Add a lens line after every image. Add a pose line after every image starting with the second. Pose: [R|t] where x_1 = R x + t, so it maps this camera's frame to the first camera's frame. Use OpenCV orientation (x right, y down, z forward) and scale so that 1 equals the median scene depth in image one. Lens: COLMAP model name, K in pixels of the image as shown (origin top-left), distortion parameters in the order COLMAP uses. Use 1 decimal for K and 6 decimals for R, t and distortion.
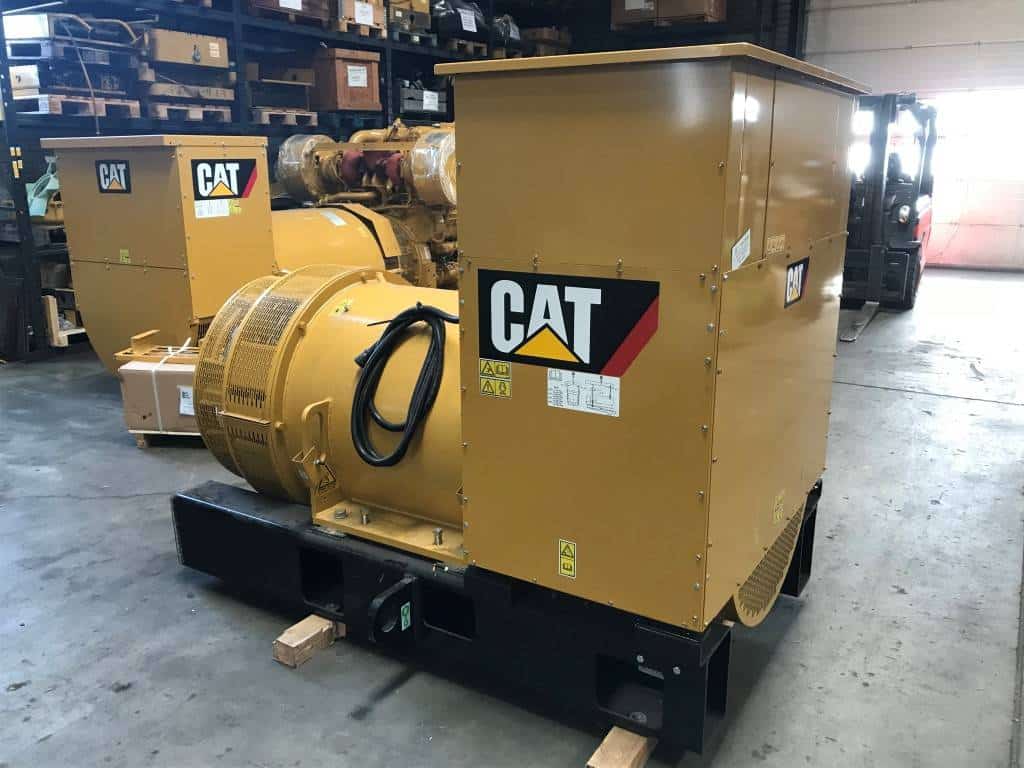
lens RADIAL K [[860.7, 0, 512.0], [0, 860.7, 384.0], [0, 0, 1]] dist [0.037442, -0.006922]
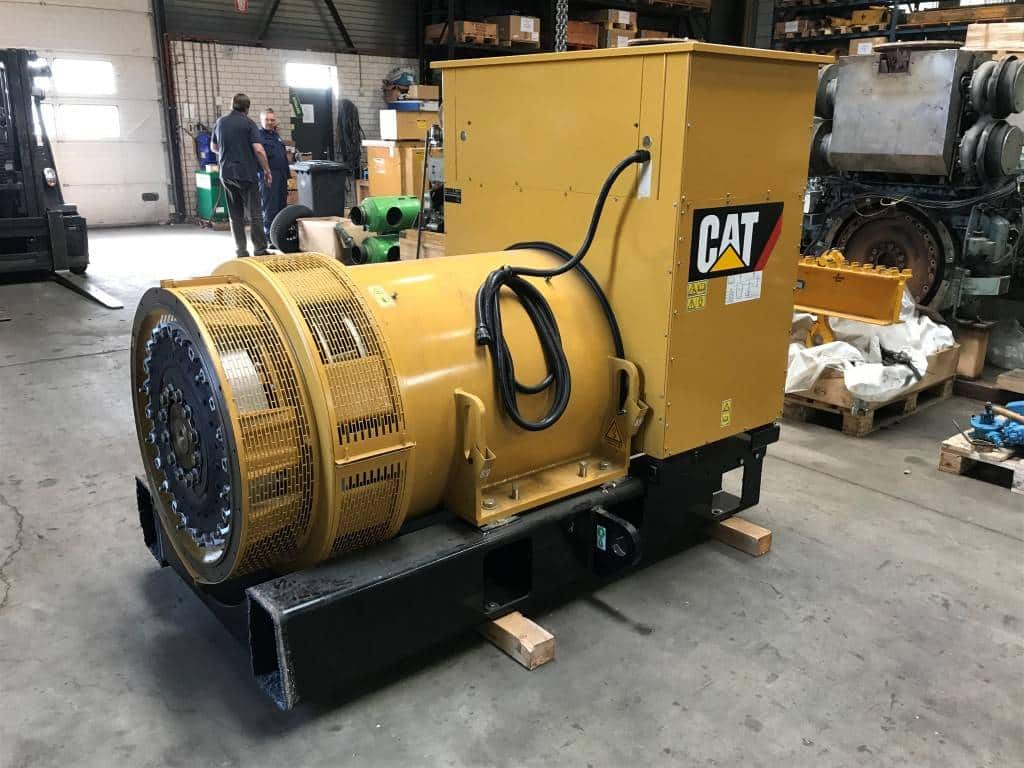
lens RADIAL K [[860.7, 0, 512.0], [0, 860.7, 384.0], [0, 0, 1]] dist [0.037442, -0.006922]
pose [[0.316705, -0.267476, 0.910030, -1.376169], [0.230247, 0.952400, 0.199800, -0.210688], [-0.920154, 0.146254, 0.363216, 0.853179]]
